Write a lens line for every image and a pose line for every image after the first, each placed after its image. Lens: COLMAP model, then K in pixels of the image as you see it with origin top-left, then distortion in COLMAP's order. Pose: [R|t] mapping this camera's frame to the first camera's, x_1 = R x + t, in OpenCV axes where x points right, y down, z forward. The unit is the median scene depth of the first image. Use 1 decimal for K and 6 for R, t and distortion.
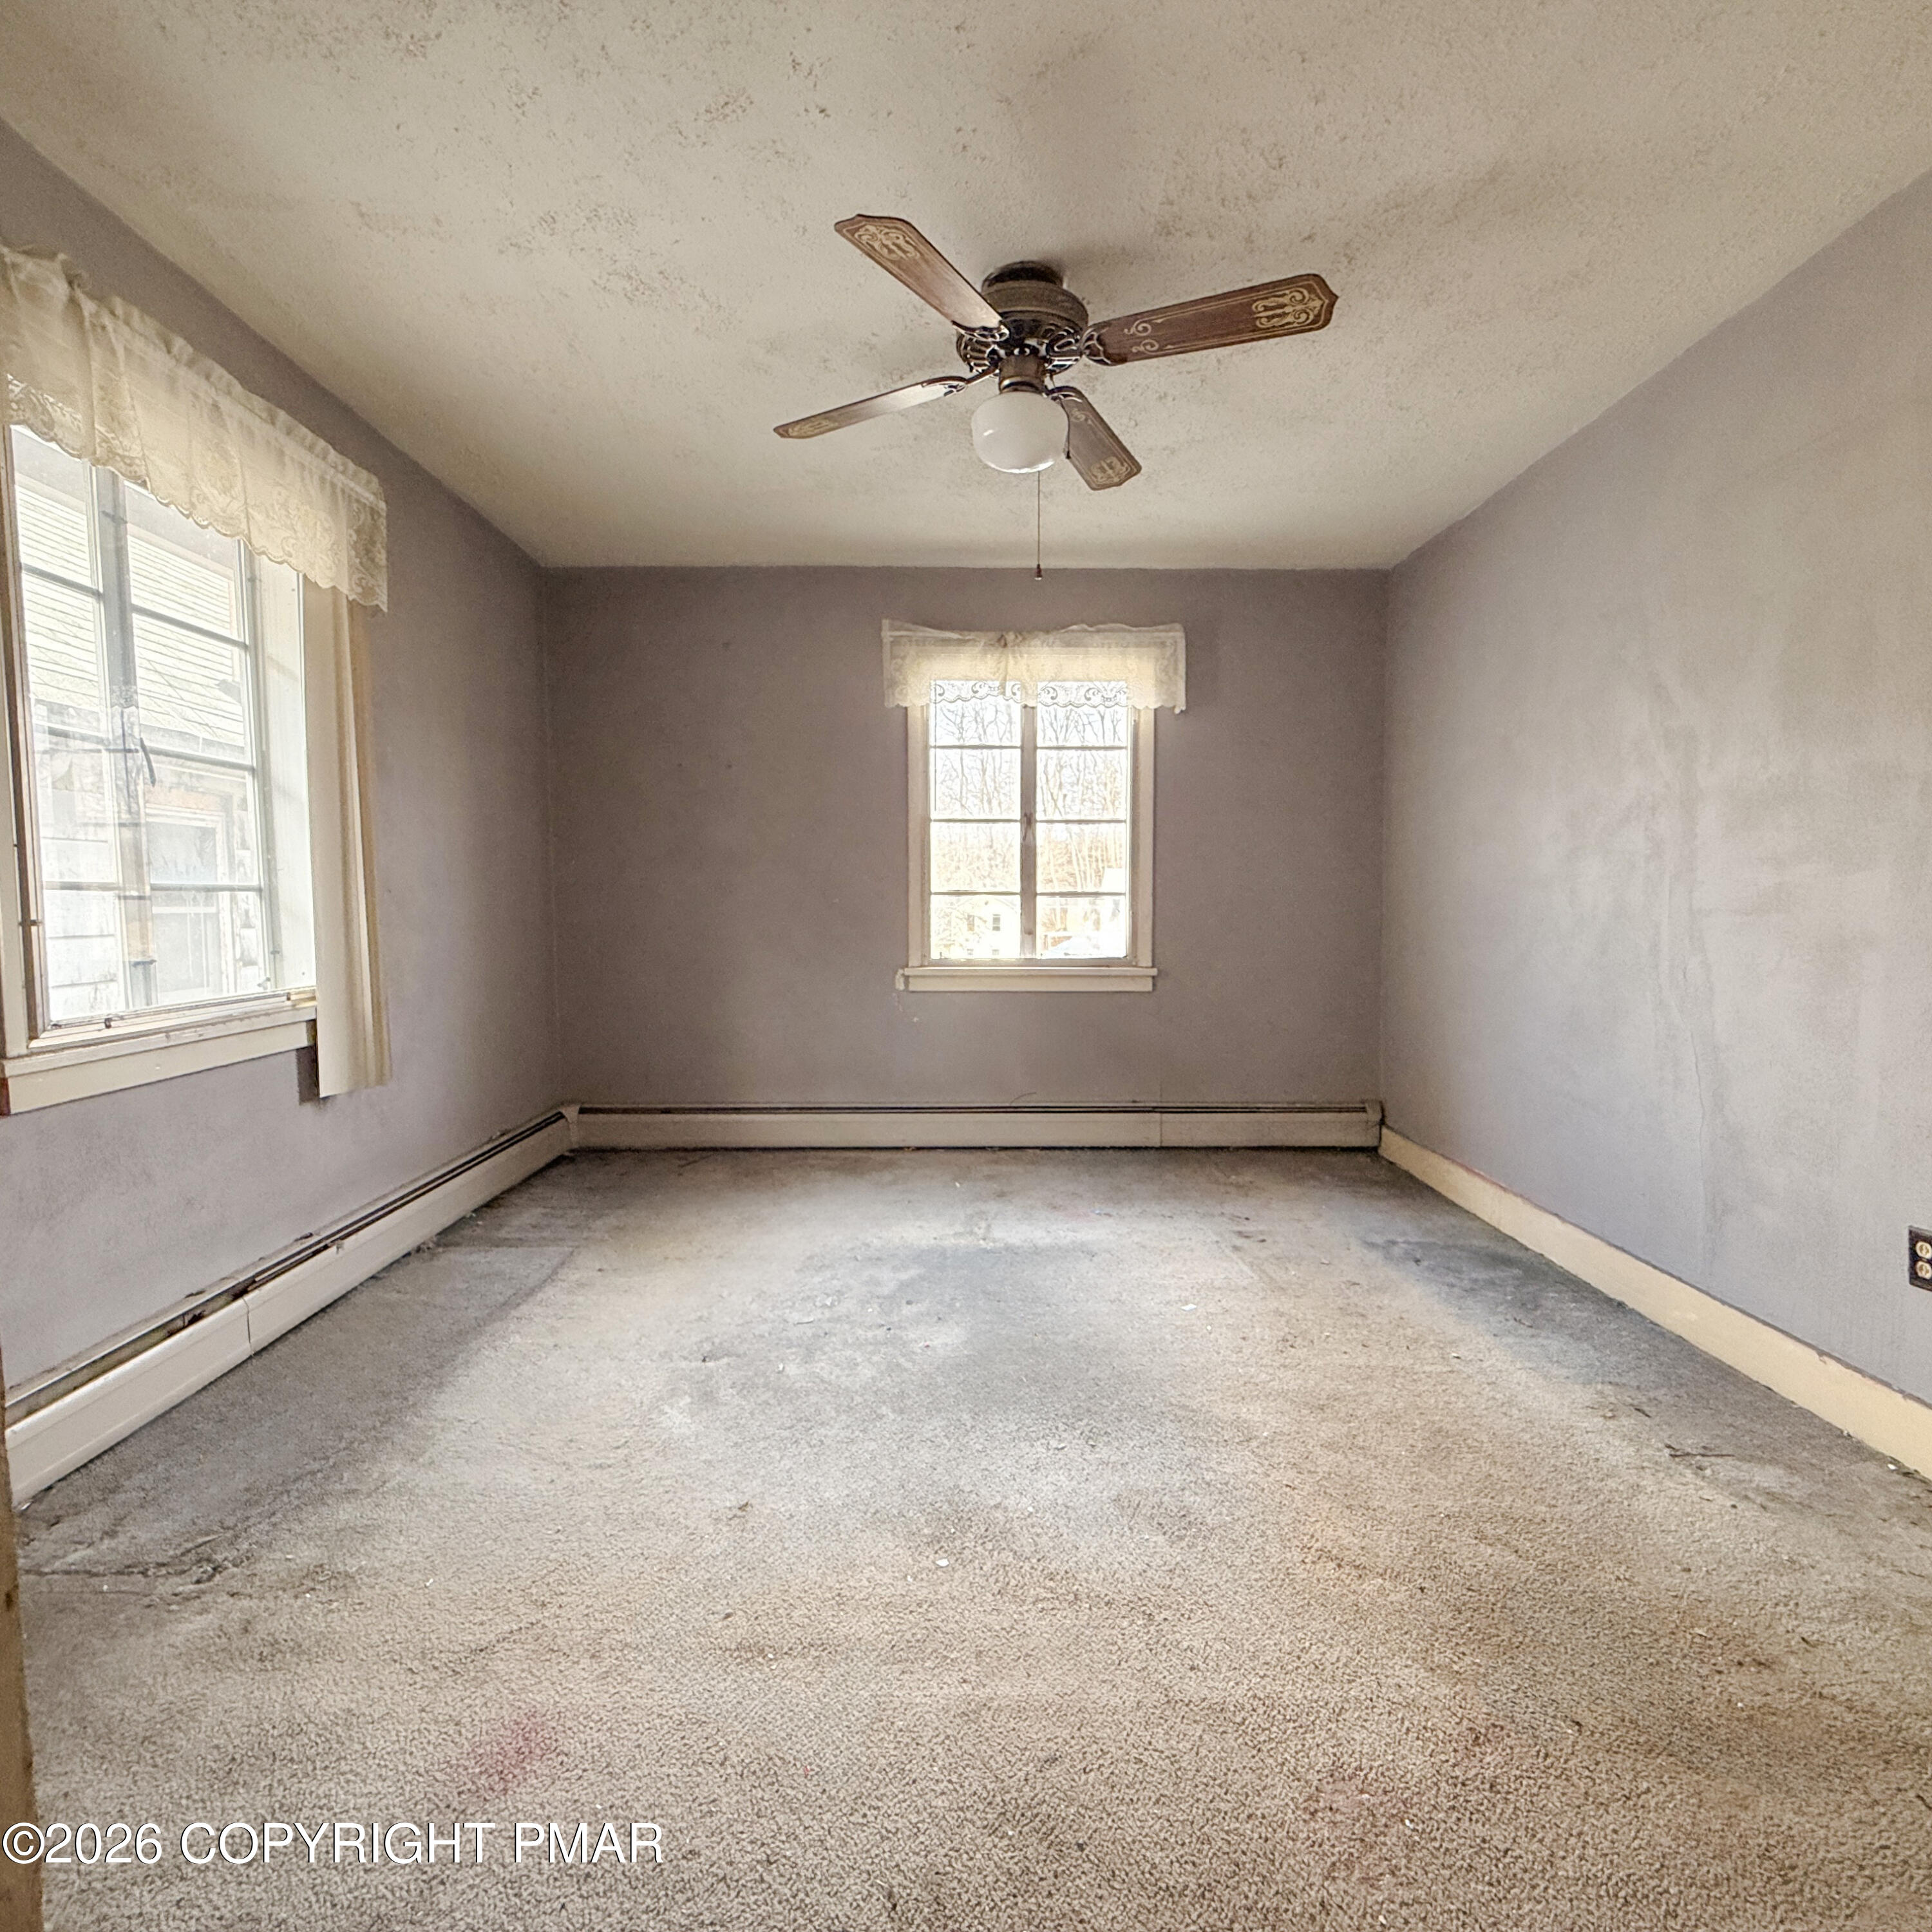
lens RADIAL K [[978.3, 0, 966.0], [0, 978.3, 966.0], [0, 0, 1]] dist [0.003254, -0.002193]
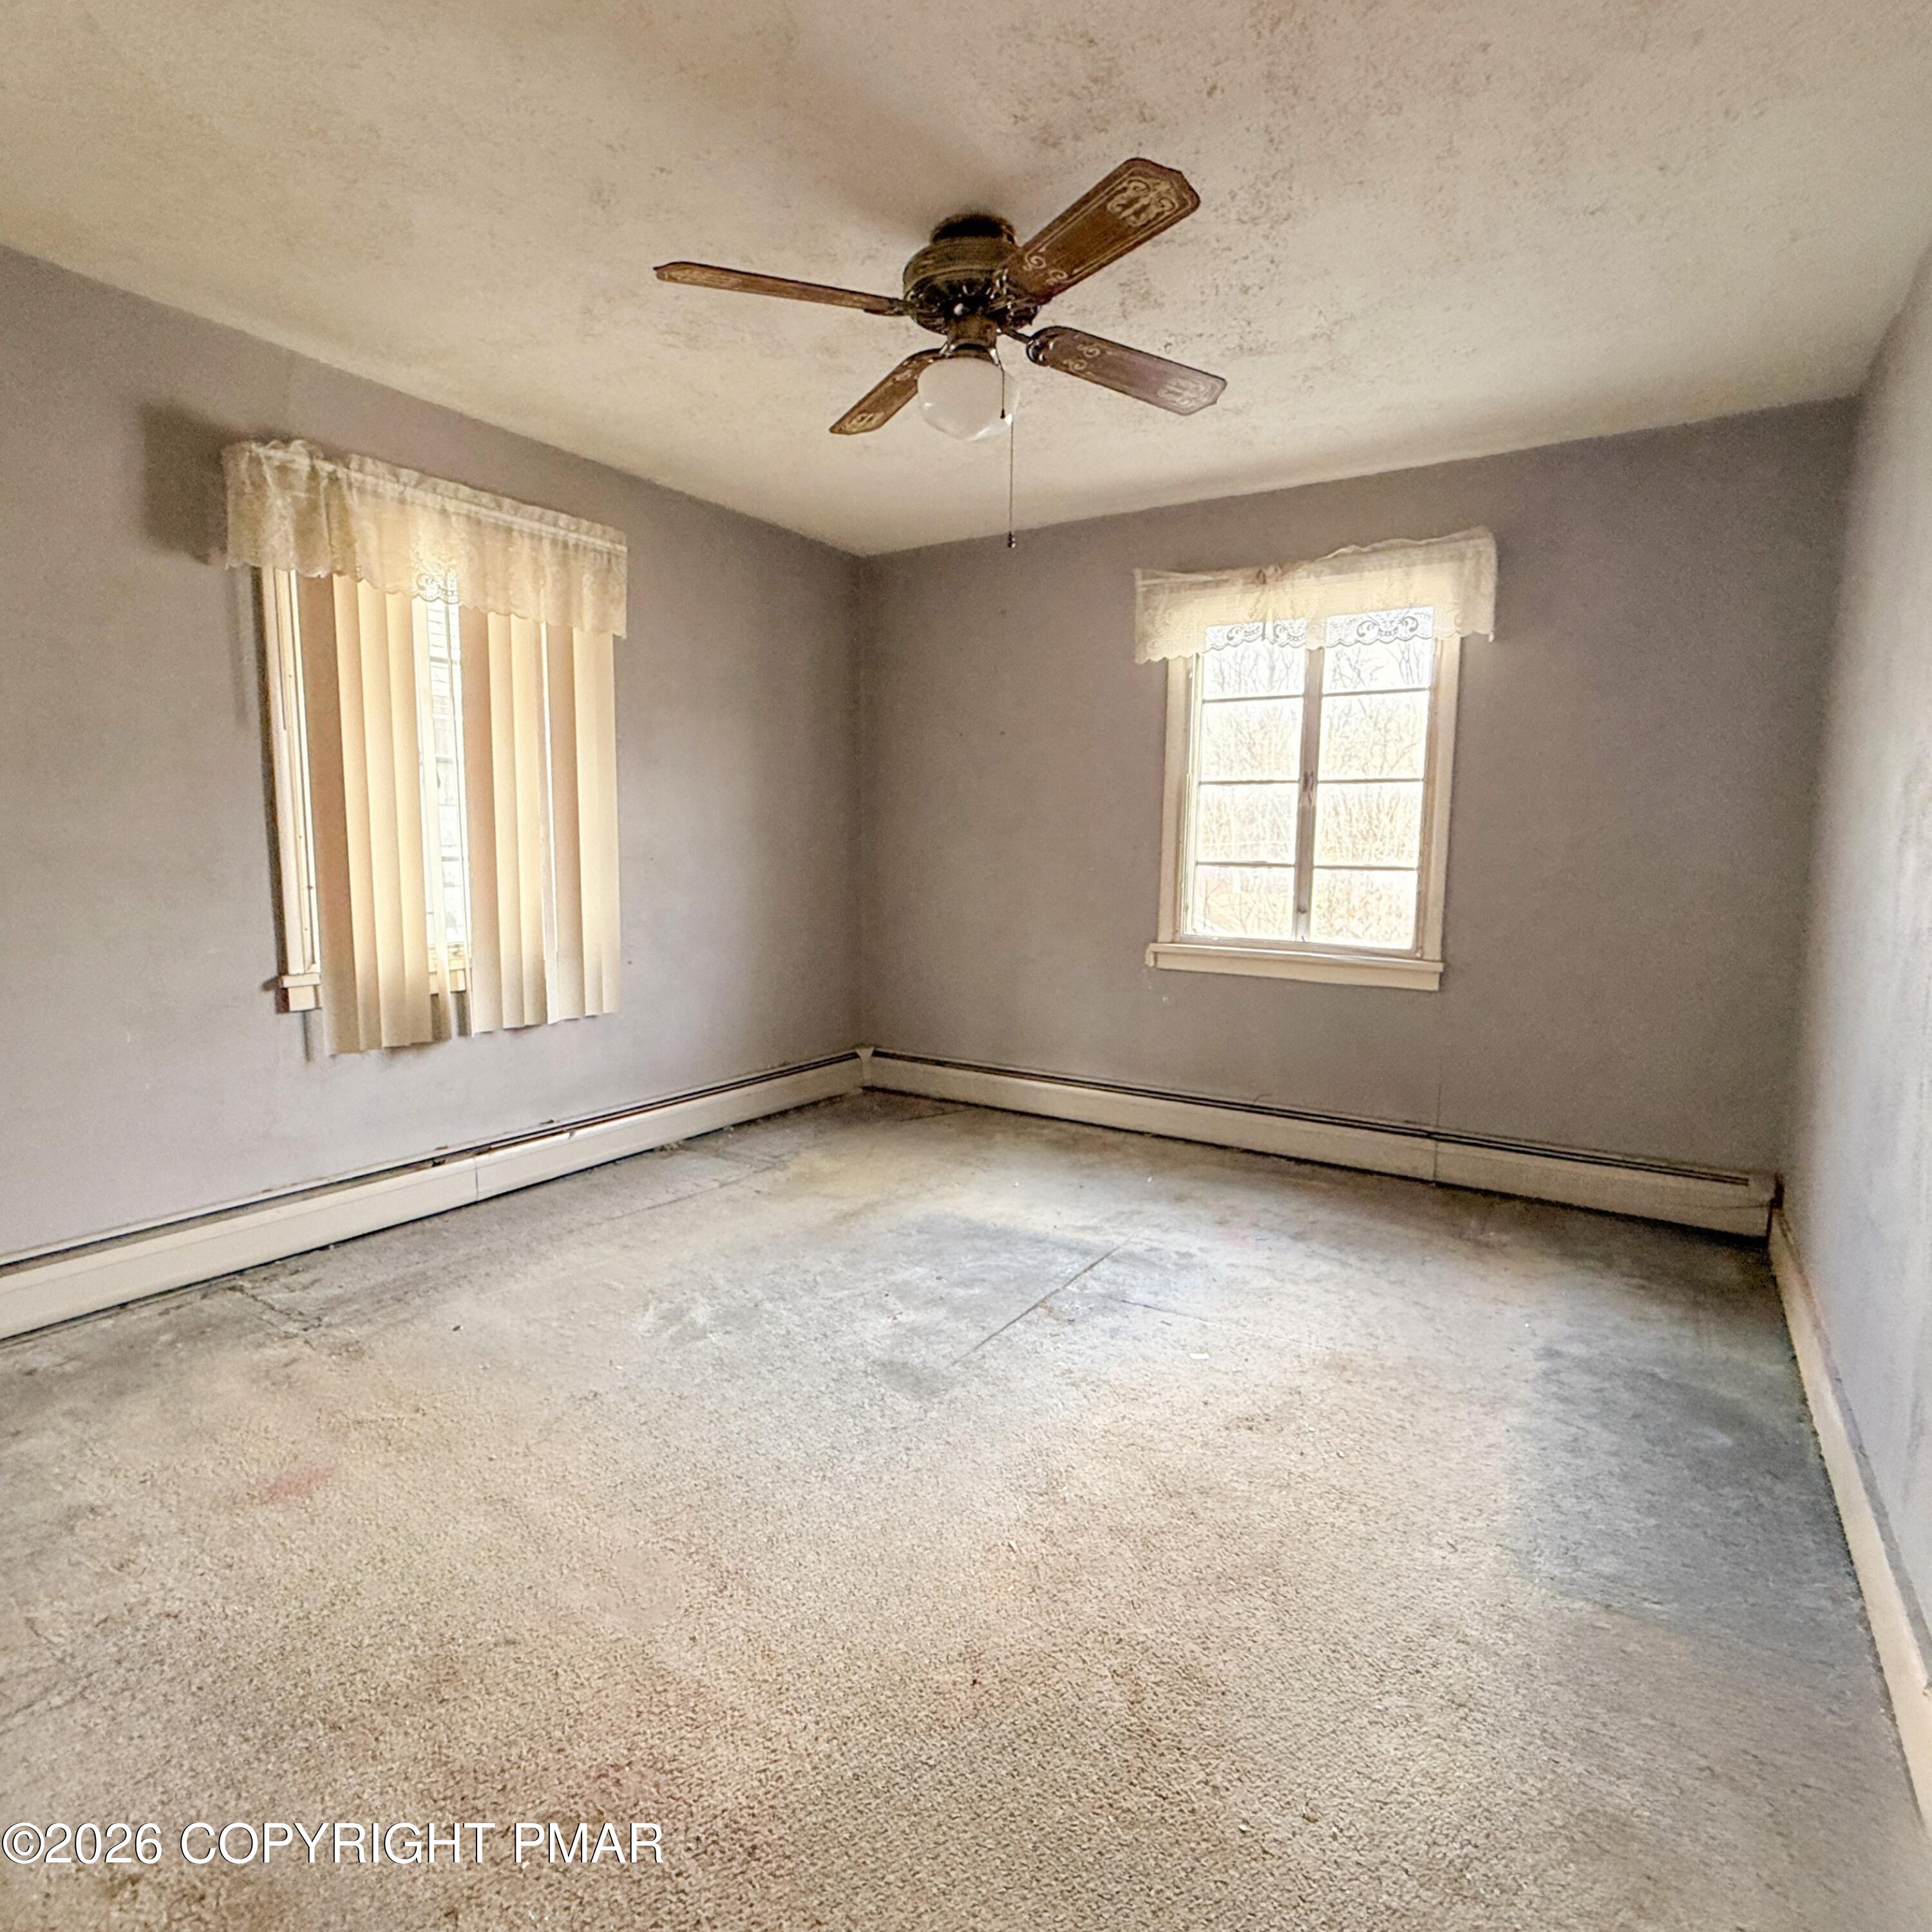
lens RADIAL K [[1032.1, 0, 966.0], [0, 1032.1, 966.0], [0, 0, 1]] dist [-0.002242, 0.000857]
pose [[0.849105, 0.074613, -0.522928, 0.319991], [-0.049251, 0.996844, 0.062260, -0.030549], [0.525924, -0.027111, 0.850100, 0.070261]]
